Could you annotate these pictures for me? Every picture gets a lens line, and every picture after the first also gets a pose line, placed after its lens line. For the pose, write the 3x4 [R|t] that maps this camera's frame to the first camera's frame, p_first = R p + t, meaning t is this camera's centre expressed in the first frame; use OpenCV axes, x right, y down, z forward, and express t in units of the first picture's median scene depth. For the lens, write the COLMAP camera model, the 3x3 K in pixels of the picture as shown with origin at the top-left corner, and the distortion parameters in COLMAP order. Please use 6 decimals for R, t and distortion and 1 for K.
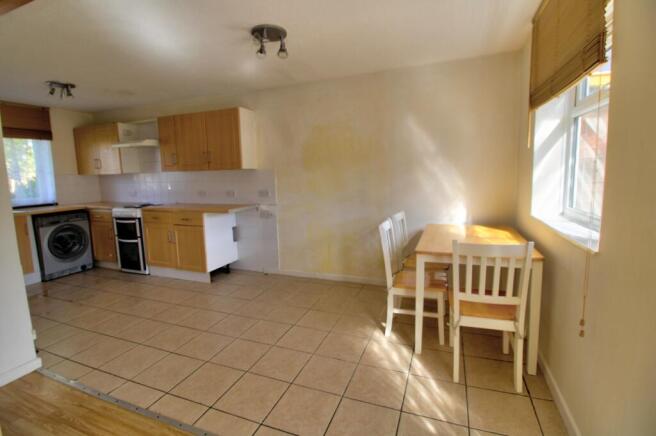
lens RADIAL K [[306.6, 0, 322.9], [0, 306.6, 210.7], [0, 0, 1]] dist [0.013756, -0.017990]
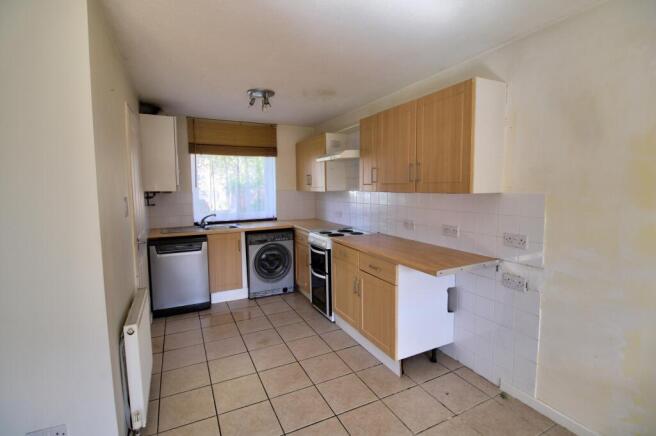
lens RADIAL K [[306.6, 0, 322.9], [0, 306.6, 210.7], [0, 0, 1]] dist [0.013756, -0.017990]
pose [[0.735400, 0.072264, -0.673770, -0.083465], [-0.089731, 0.995926, 0.008878, -0.079887], [0.671666, 0.053930, 0.738888, 0.392528]]
